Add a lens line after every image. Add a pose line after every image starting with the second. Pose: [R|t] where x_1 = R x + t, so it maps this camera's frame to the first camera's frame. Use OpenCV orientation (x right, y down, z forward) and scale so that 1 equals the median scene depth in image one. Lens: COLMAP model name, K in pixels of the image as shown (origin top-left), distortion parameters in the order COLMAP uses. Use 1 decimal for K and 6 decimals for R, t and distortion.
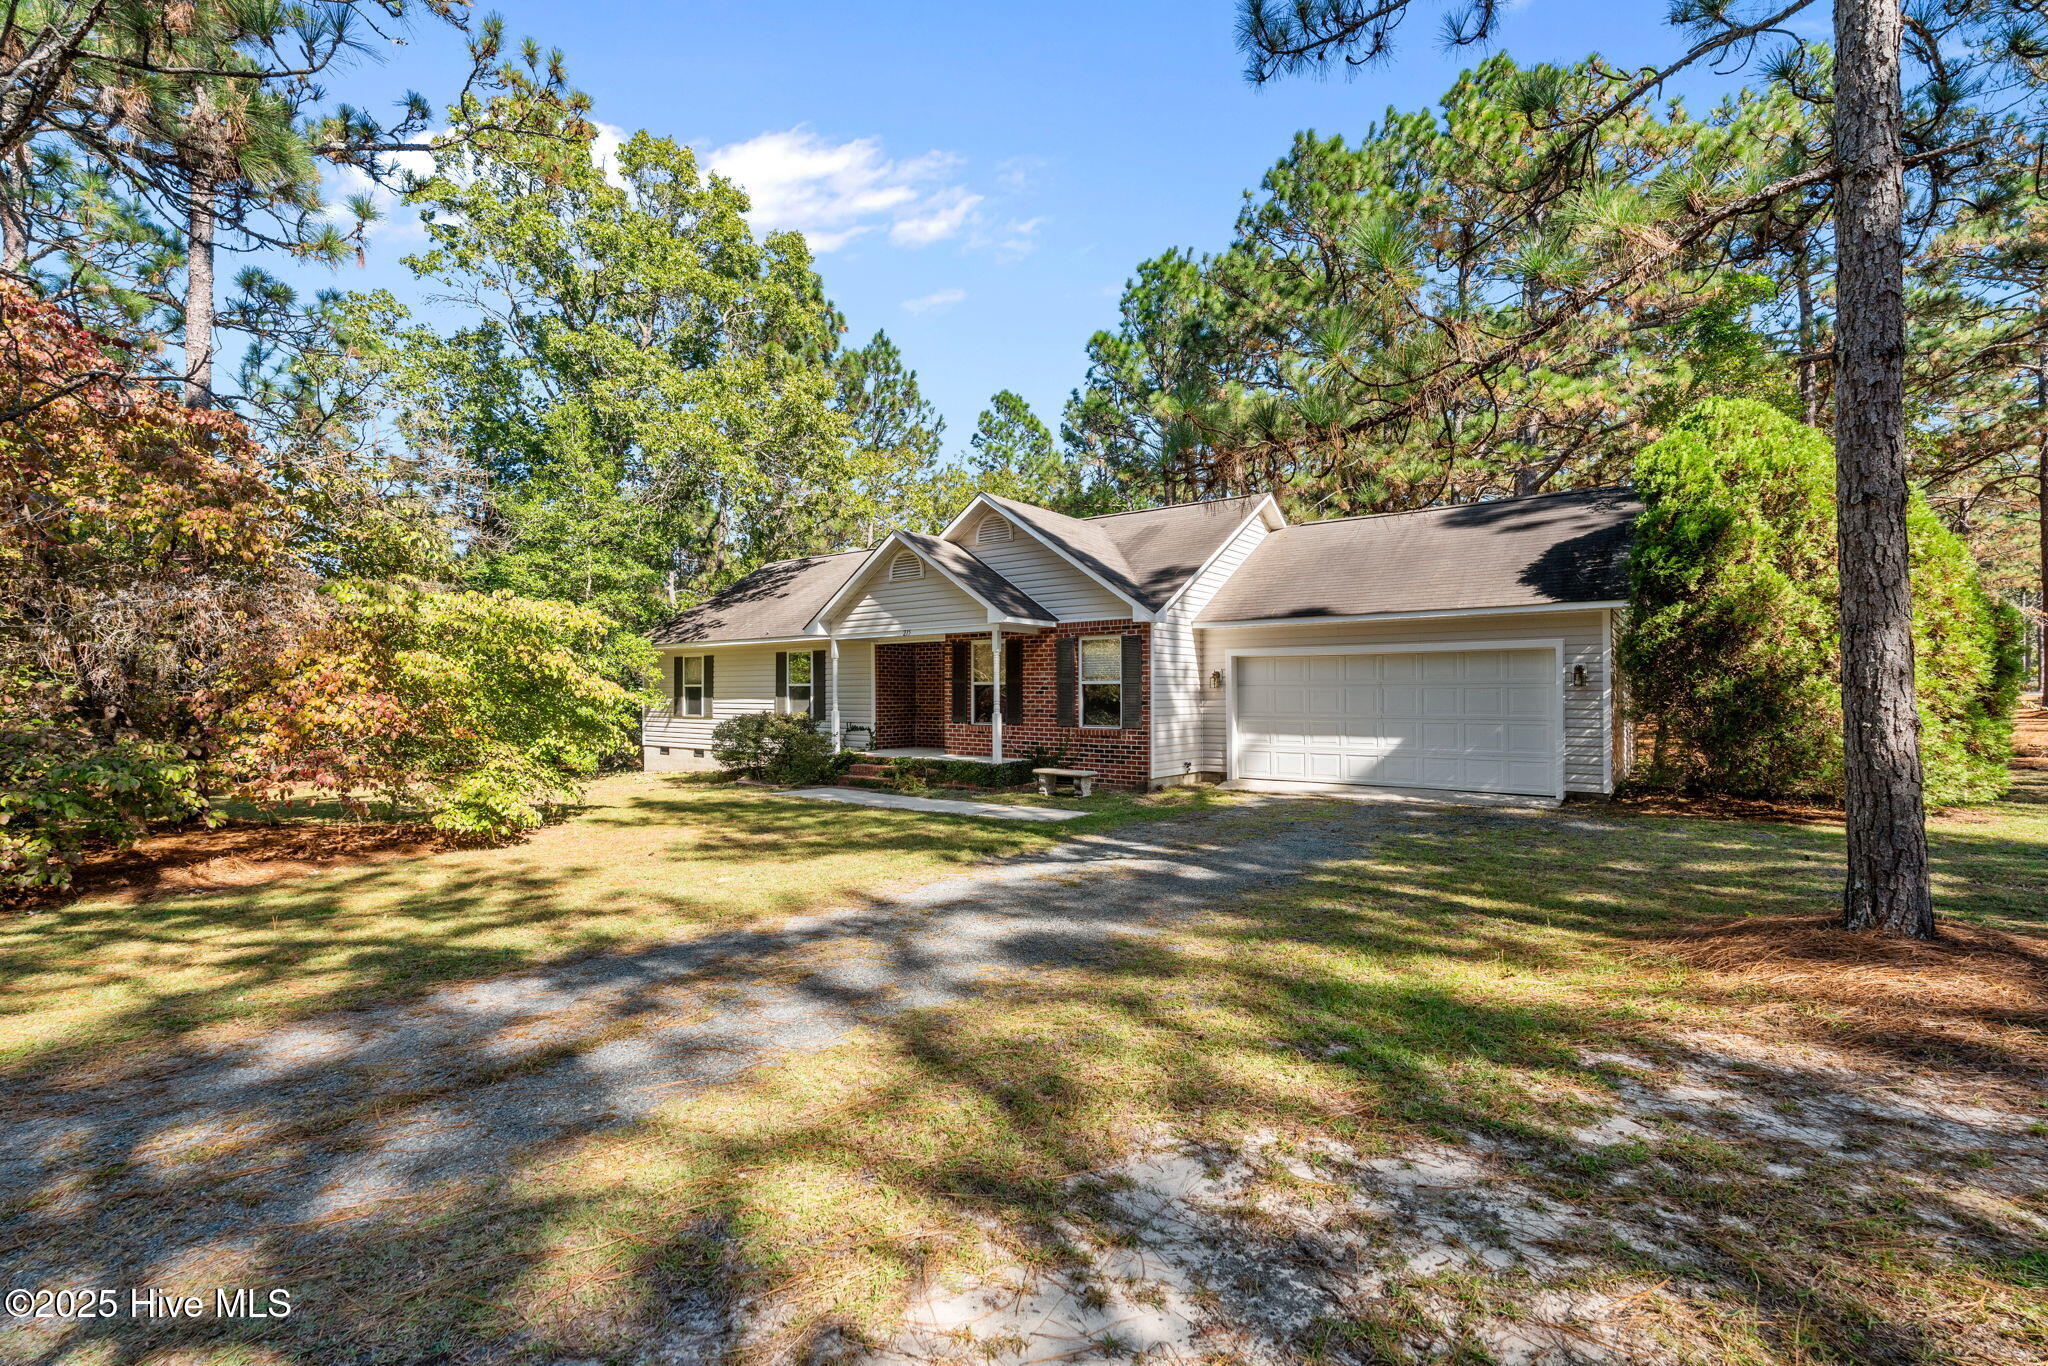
lens RADIAL K [[915.7, 0, 1001.3], [0, 915.7, 689.8], [0, 0, 1]] dist [-0.009305, -0.000141]
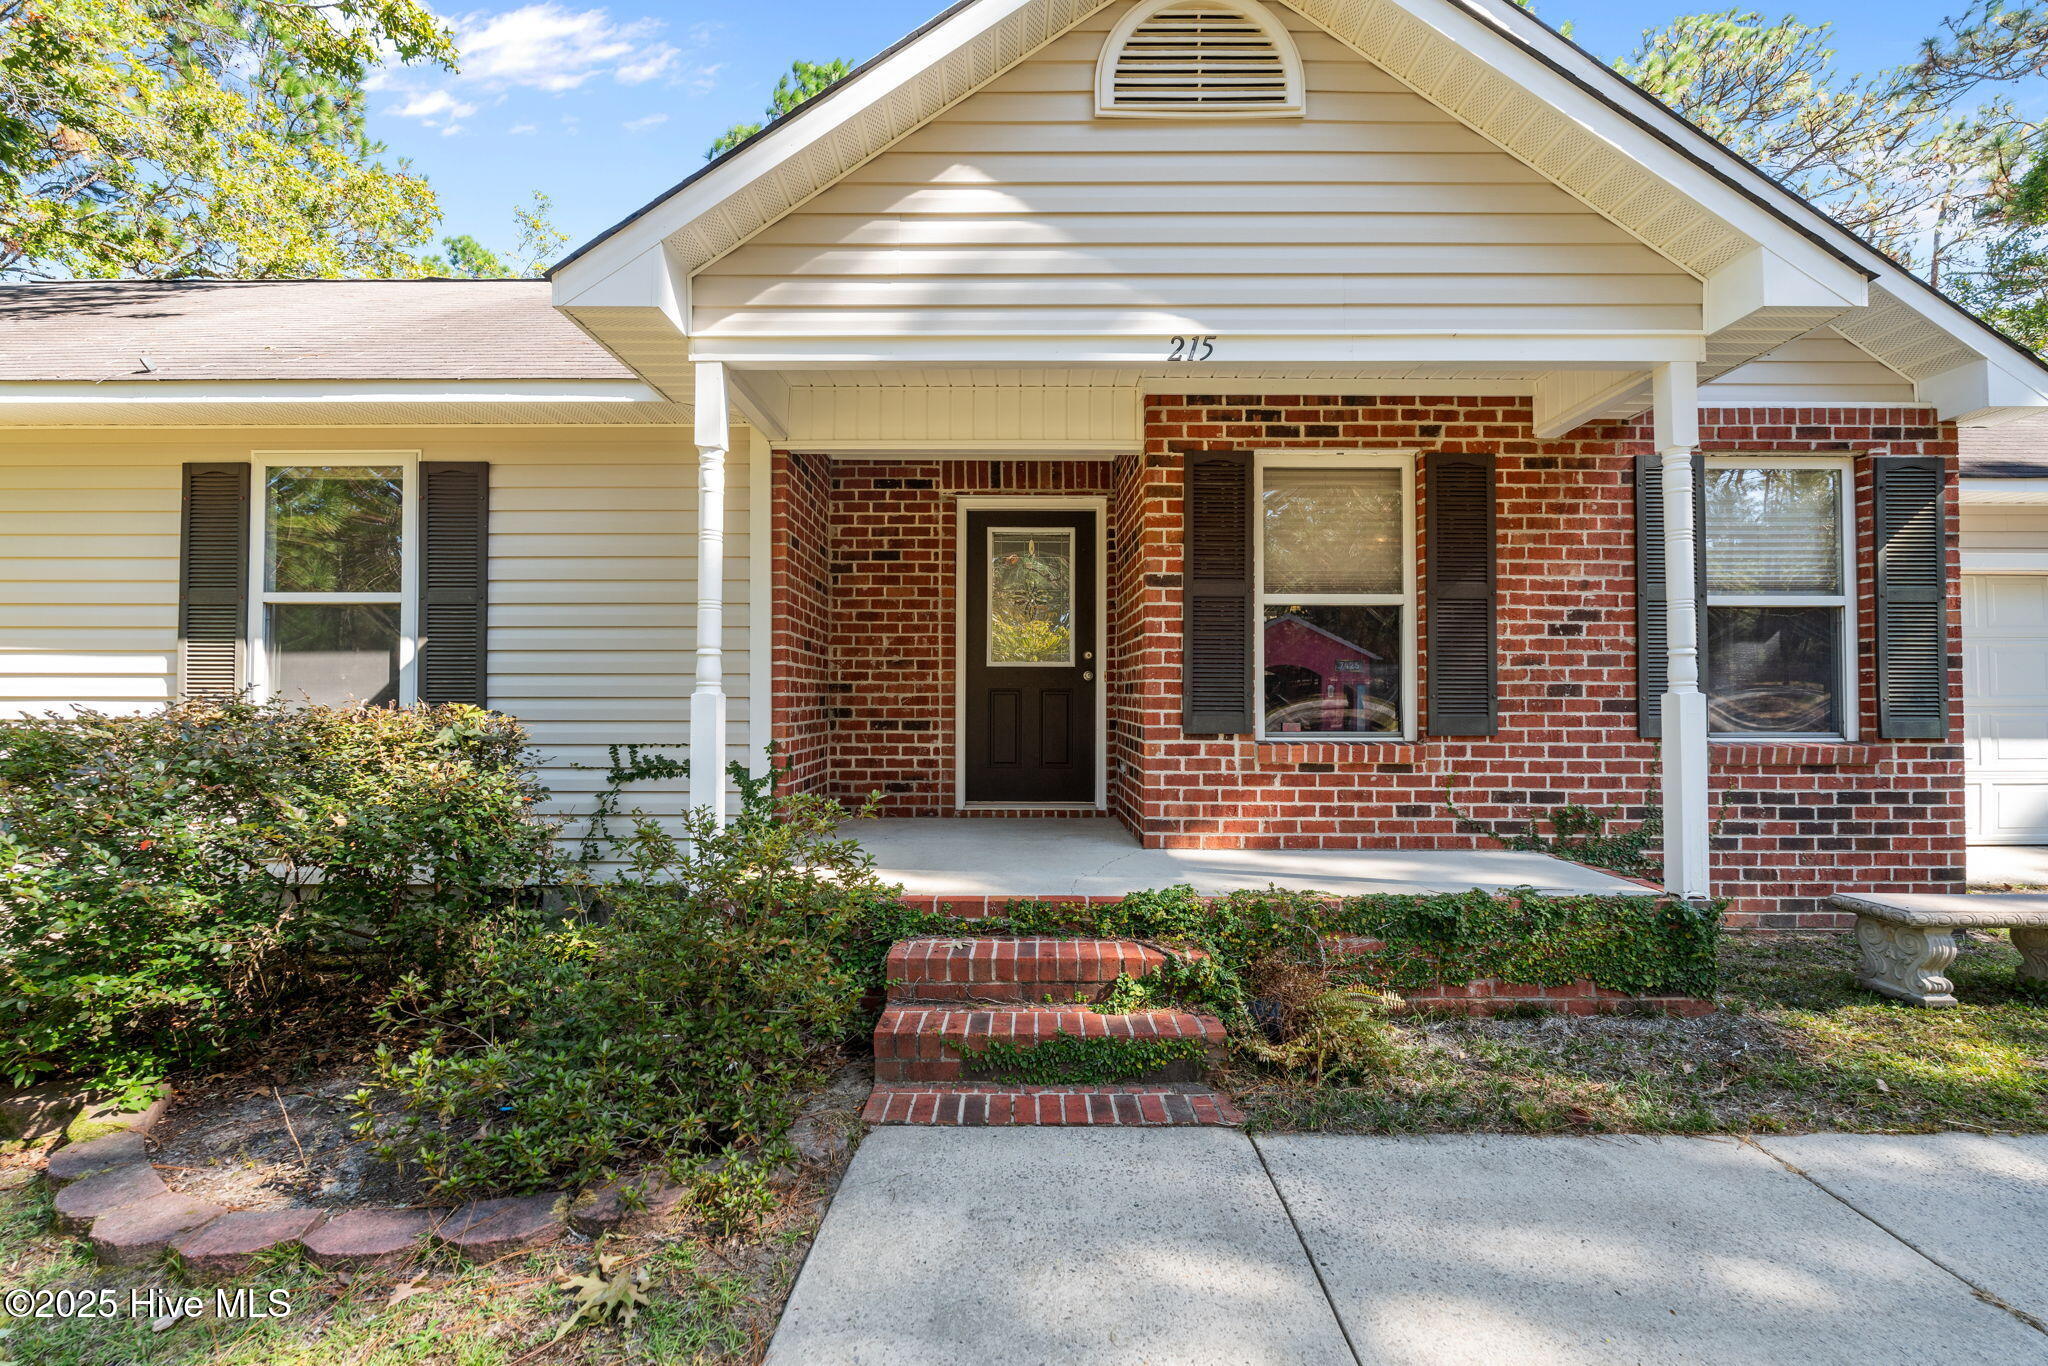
lens RADIAL K [[892.3, 0, 1024.0], [0, 892.3, 683.0], [0, 0, 1]] dist [-0.015978, 0.004566]
pose [[0.772678, 0.011832, 0.634688, -0.263761], [-0.006658, 0.999922, -0.010535, 0.023355], [-0.634763, 0.003915, 0.772697, 0.802781]]
